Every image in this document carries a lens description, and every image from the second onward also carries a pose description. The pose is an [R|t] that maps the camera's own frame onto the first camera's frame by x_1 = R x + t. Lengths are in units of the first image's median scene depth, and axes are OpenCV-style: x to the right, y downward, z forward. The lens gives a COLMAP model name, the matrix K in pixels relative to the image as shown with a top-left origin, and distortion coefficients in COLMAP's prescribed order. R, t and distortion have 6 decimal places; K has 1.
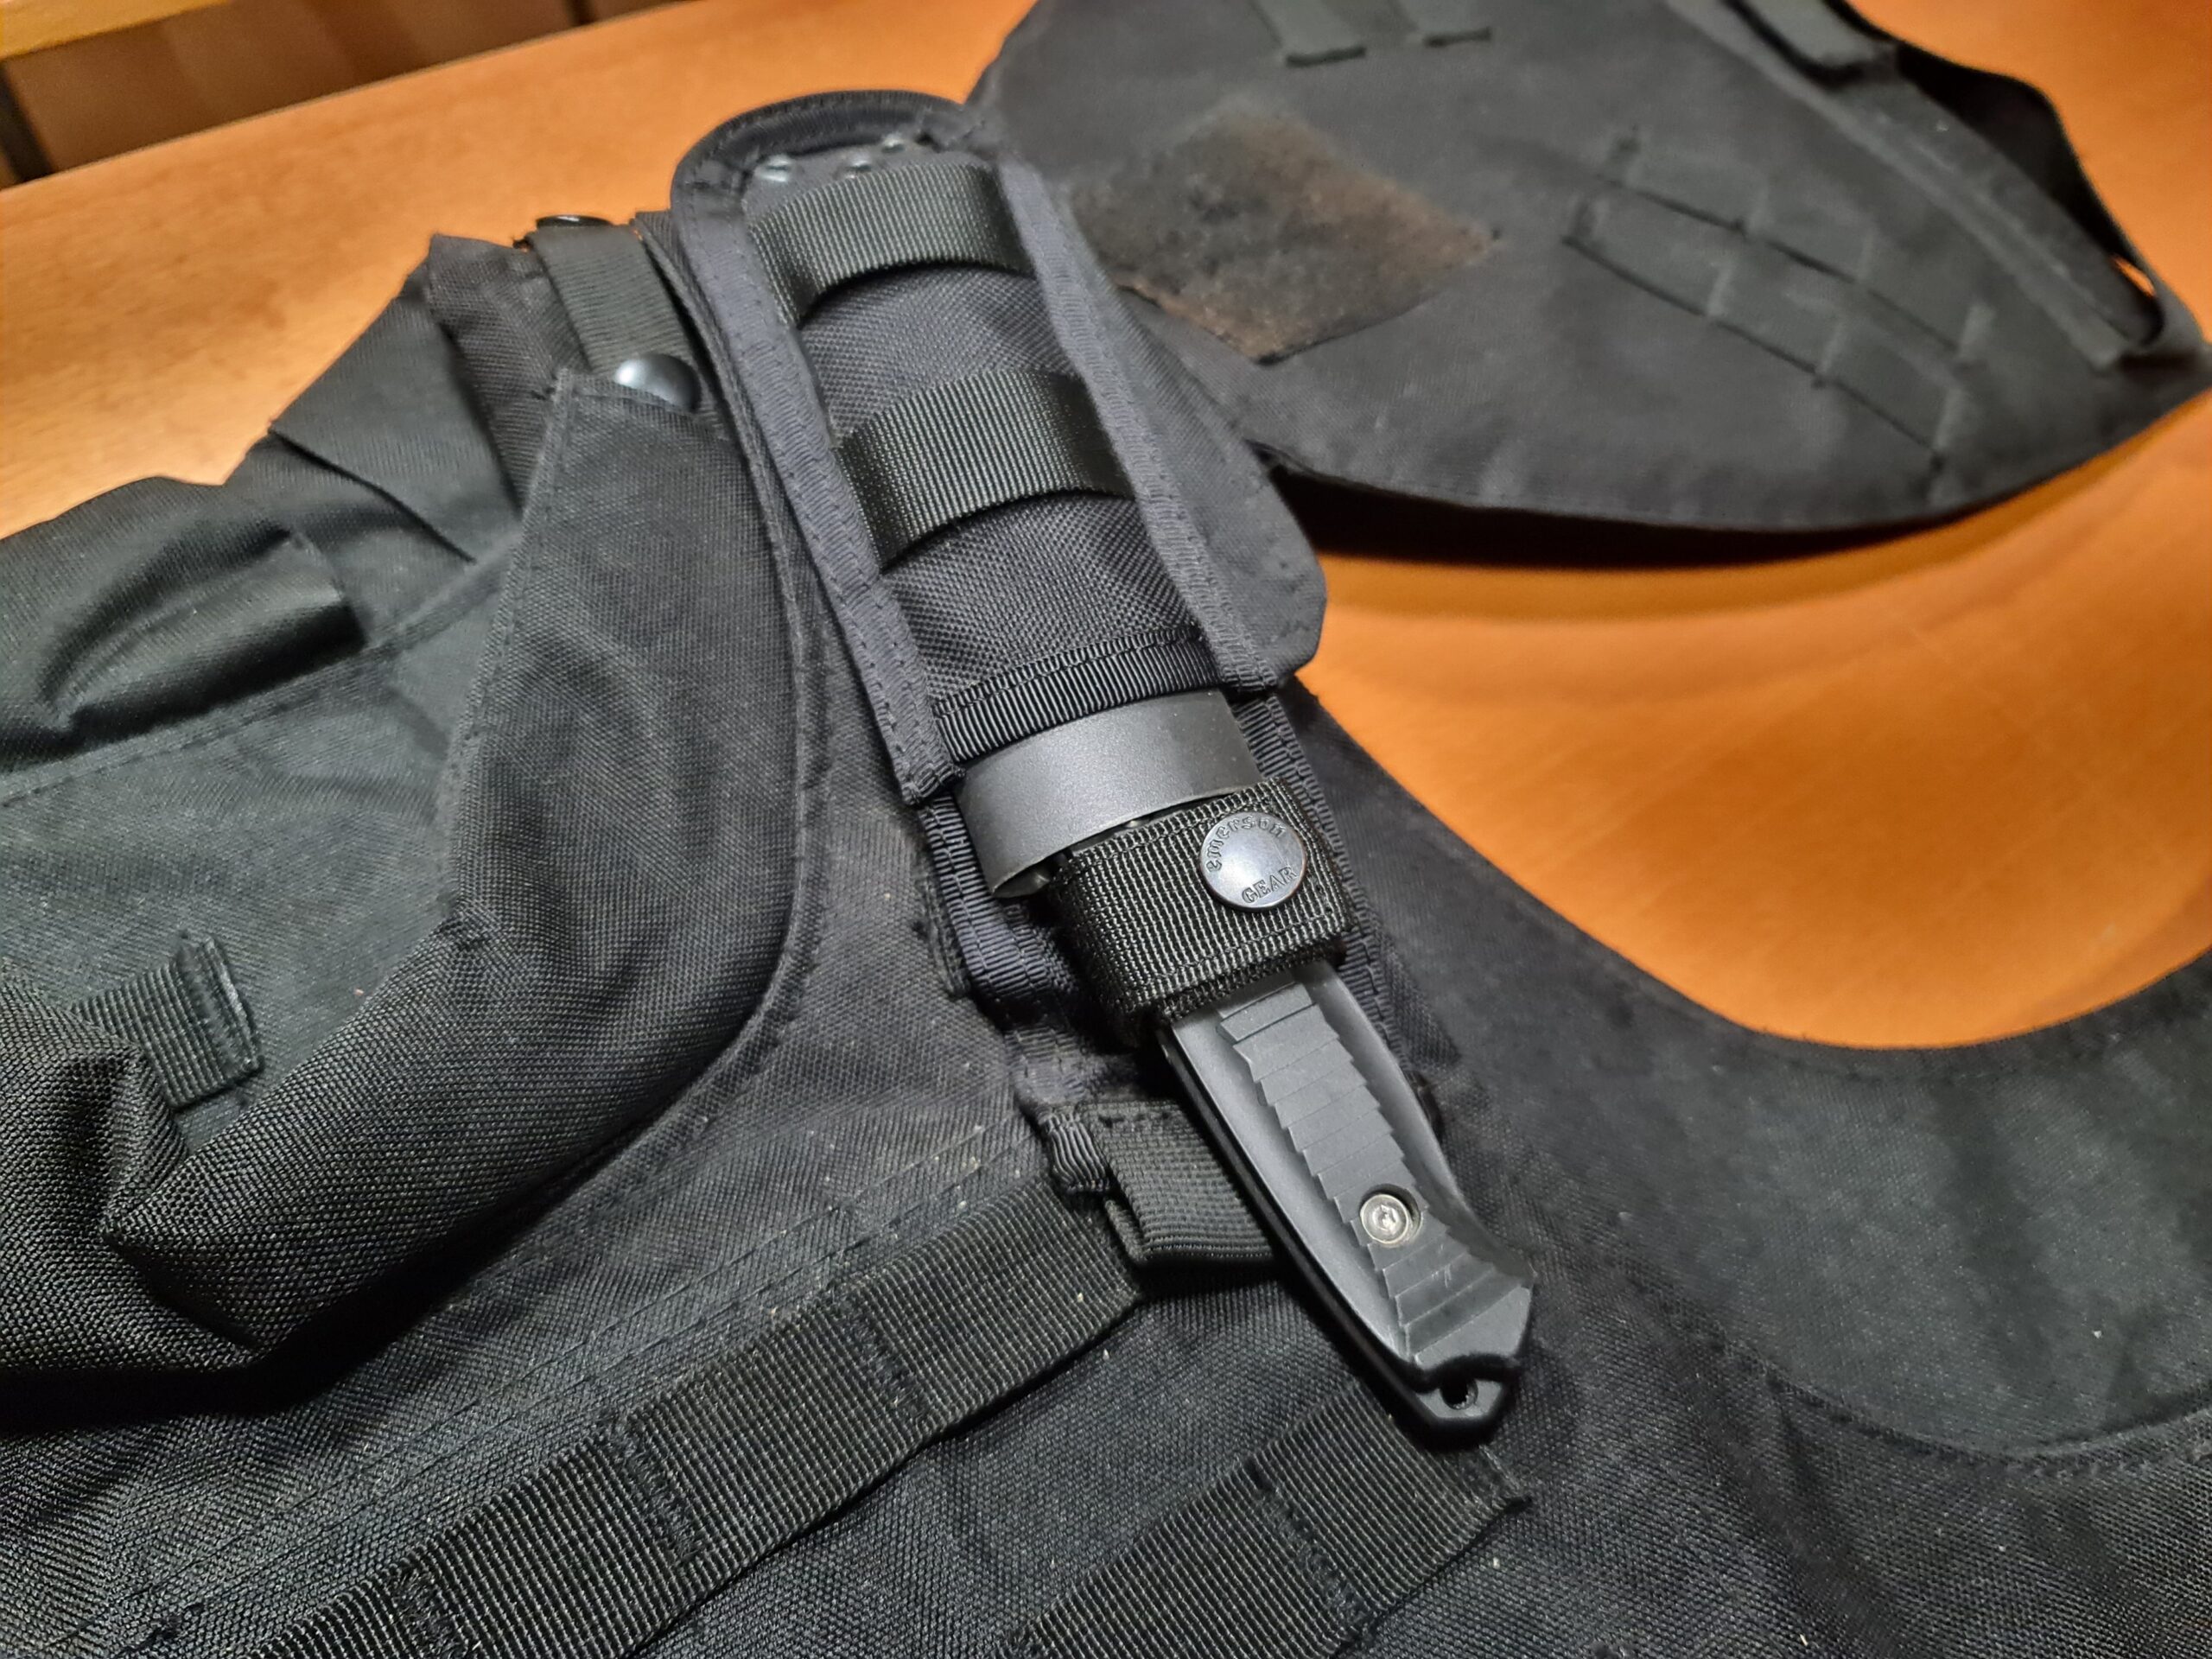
lens RADIAL K [[1787.8, 0, 1150.6], [0, 1787.8, 864.9], [0, 0, 1]] dist [-0.058257, 0.145359]
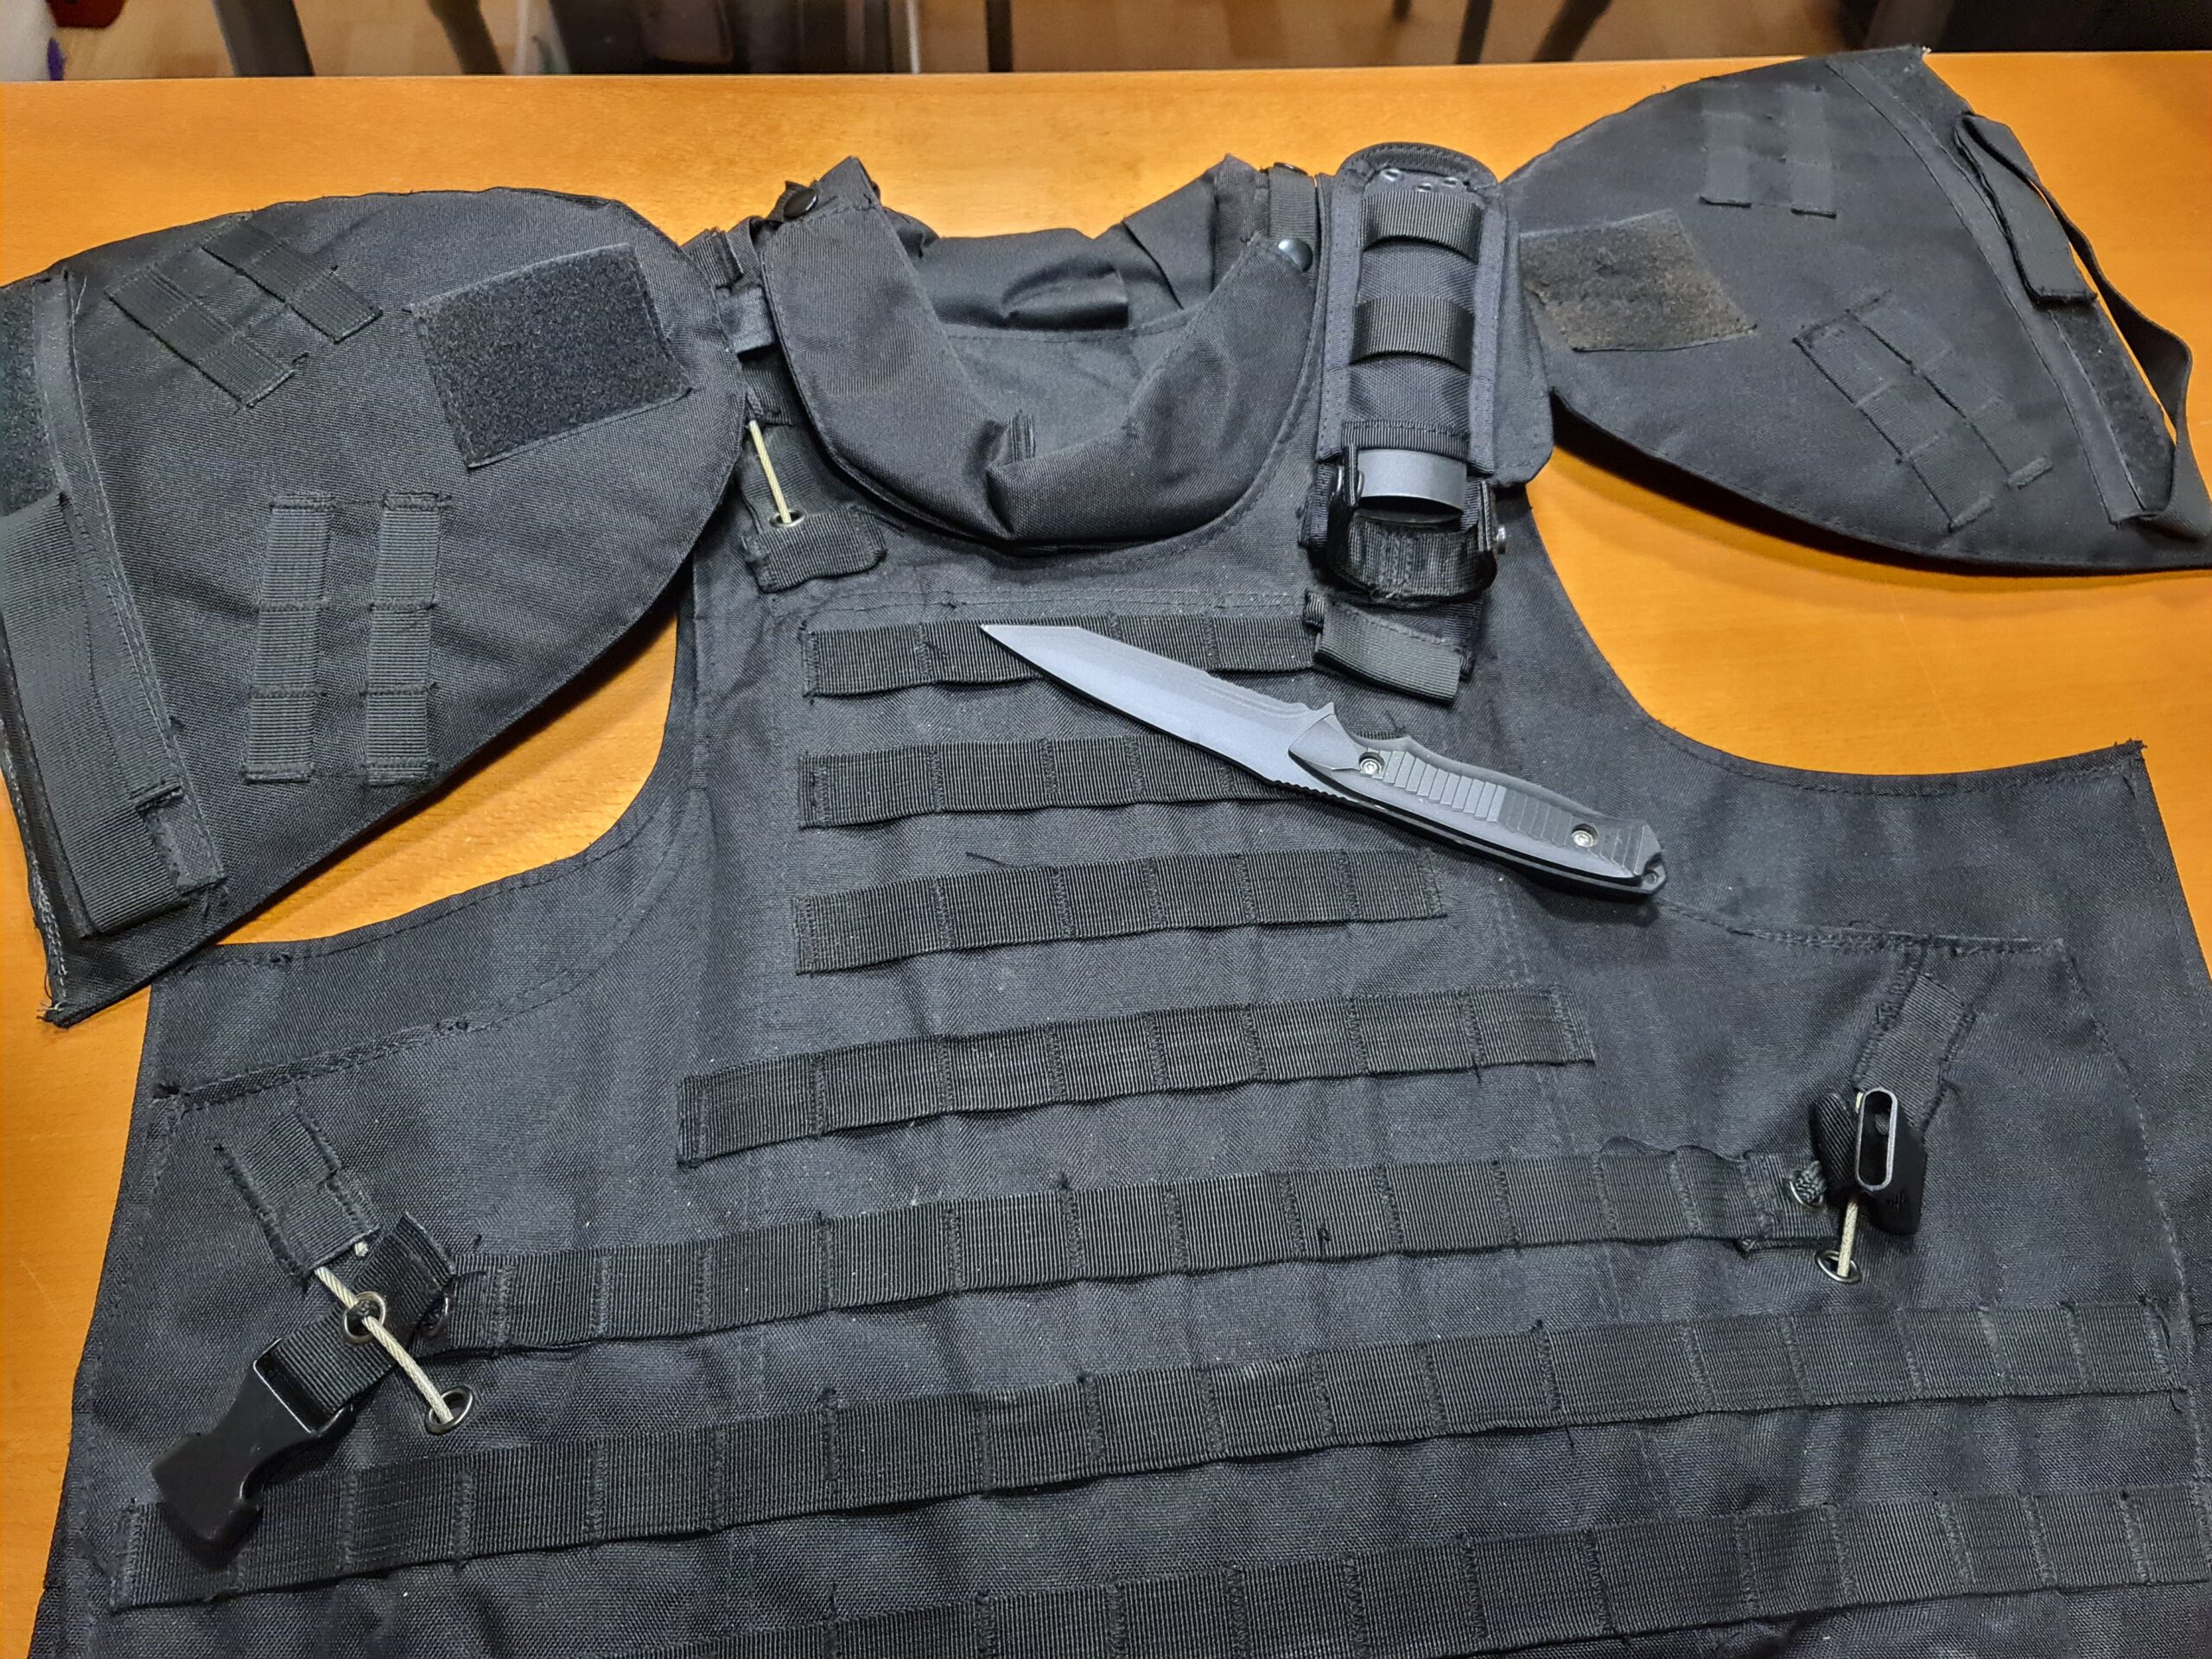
lens RADIAL K [[1457.1, 0, 1106.0], [0, 1457.1, 829.5], [0, 0, 1]] dist [0.005887, -0.000291]
pose [[0.876359, 0.407806, -0.256298, 0.286259], [-0.391516, 0.913068, 0.114111, 0.275212], [0.280553, 0.000343, 0.959839, -0.833575]]
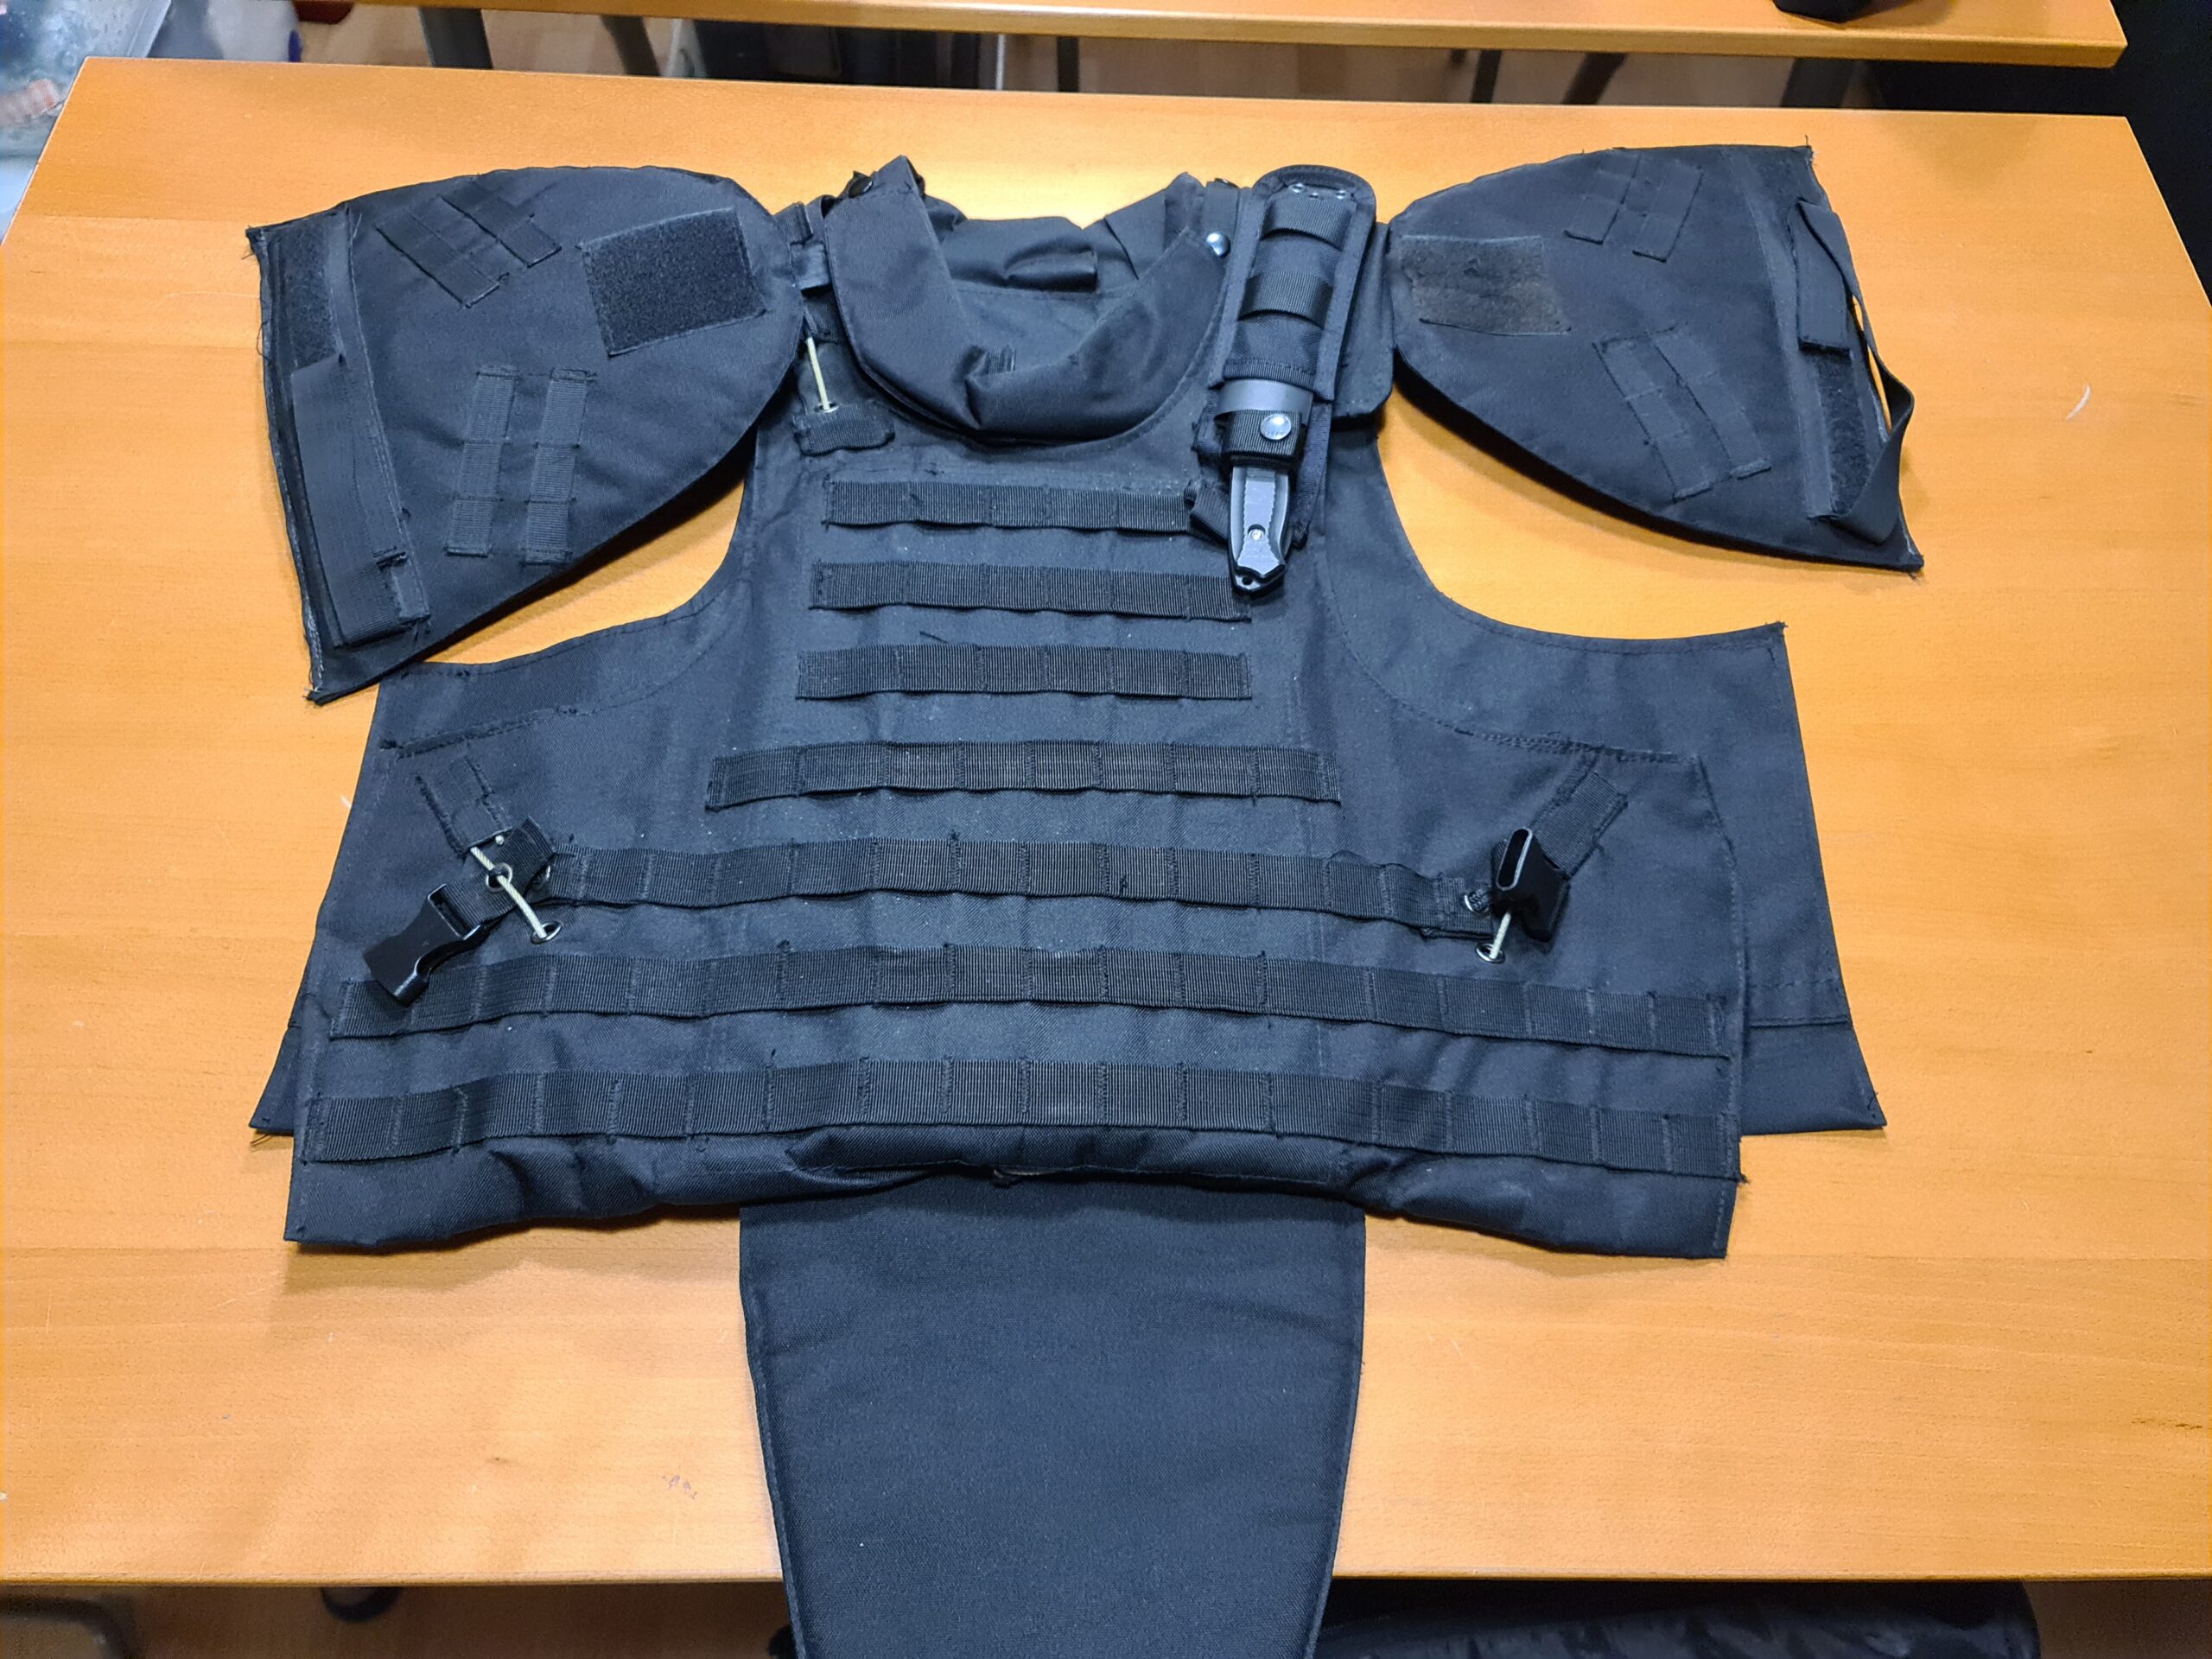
lens RADIAL K [[1410.4, 0, 1106.0], [0, 1410.4, 829.5], [0, 0, 1]] dist [0.001656, -0.000612]
pose [[0.822132, 0.473601, -0.315913, 0.824208], [-0.452812, 0.880330, 0.141351, 0.360590], [0.345052, 0.026840, 0.938200, -1.313249]]
